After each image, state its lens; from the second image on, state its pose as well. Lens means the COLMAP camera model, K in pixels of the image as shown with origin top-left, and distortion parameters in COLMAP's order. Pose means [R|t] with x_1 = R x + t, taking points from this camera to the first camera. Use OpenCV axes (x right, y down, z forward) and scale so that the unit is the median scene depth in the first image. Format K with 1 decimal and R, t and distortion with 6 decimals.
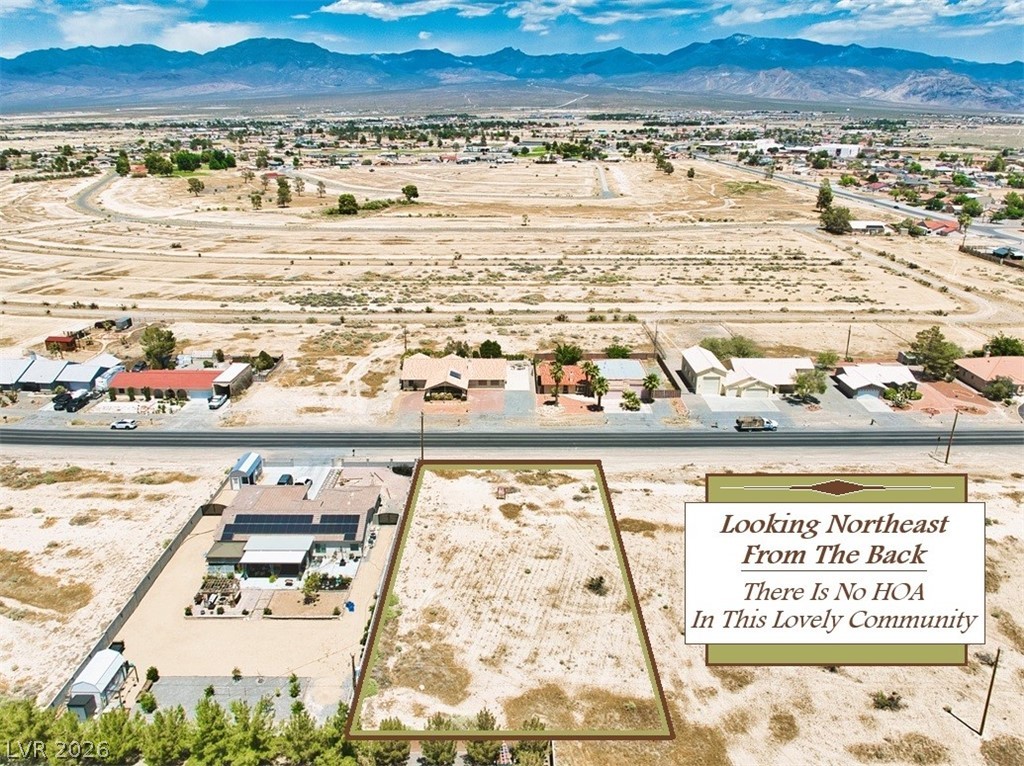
lens RADIAL K [[740.5, 0, 511.8], [0, 740.5, 438.0], [0, 0, 1]] dist [-0.025179, -0.010458]
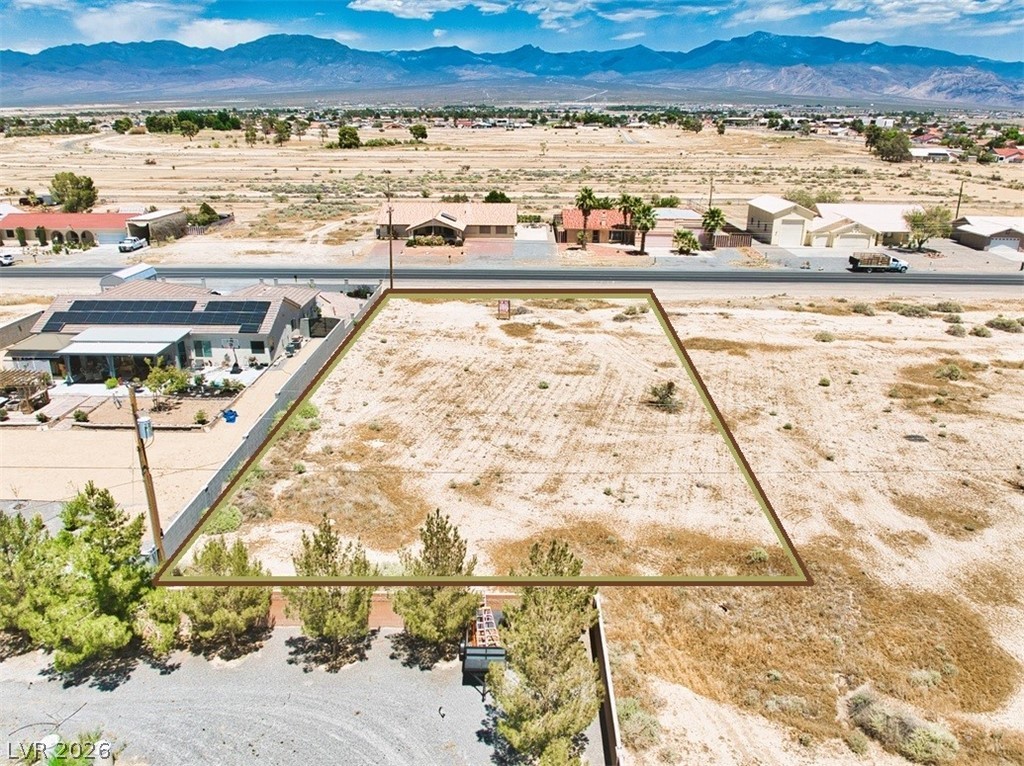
lens RADIAL K [[757.7, 0, 514.5], [0, 757.7, 412.1], [0, 0, 1]] dist [-0.036117, -0.000853]
pose [[0.999798, 0.011229, -0.016651, 0.006044], [-0.011739, 0.999456, -0.030823, 0.152263], [0.016295, 0.031012, 0.999386, 0.269048]]
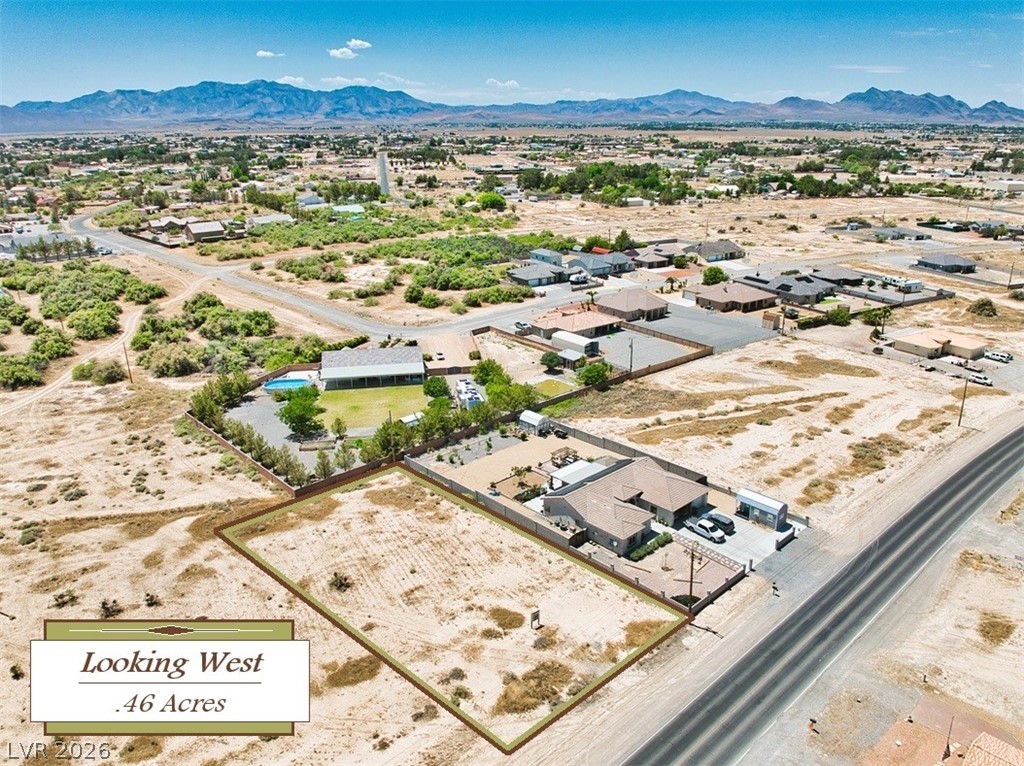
lens RADIAL K [[734.0, 0, 517.0], [0, 734.0, 418.9], [0, 0, 1]] dist [-0.041283, -0.004168]
pose [[-0.731812, 0.260164, -0.629894, 0.340239], [-0.265331, 0.742574, 0.614966, -0.433140], [0.627735, 0.617170, -0.474394, 0.990500]]
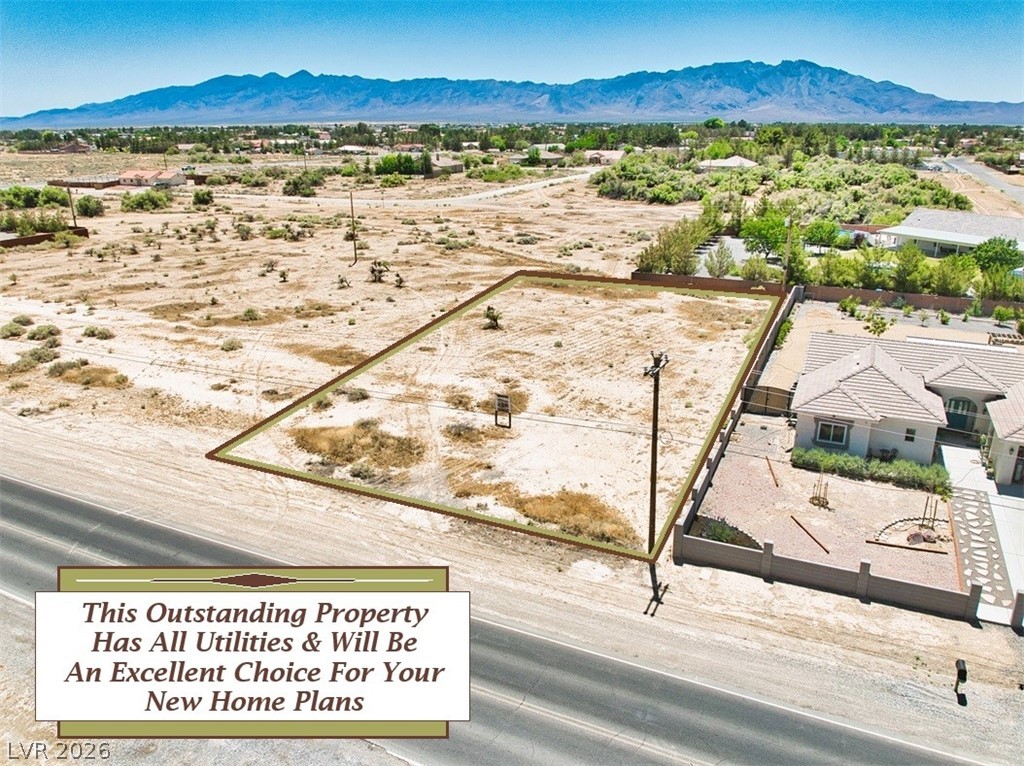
lens RADIAL K [[741.6, 0, 513.7], [0, 741.6, 415.4], [0, 0, 1]] dist [-0.035299, -0.004850]
pose [[-0.906781, -0.152736, 0.392962, -0.156926], [0.171890, 0.717151, 0.675387, -0.176441], [-0.384969, 0.679975, -0.624046, 1.036869]]
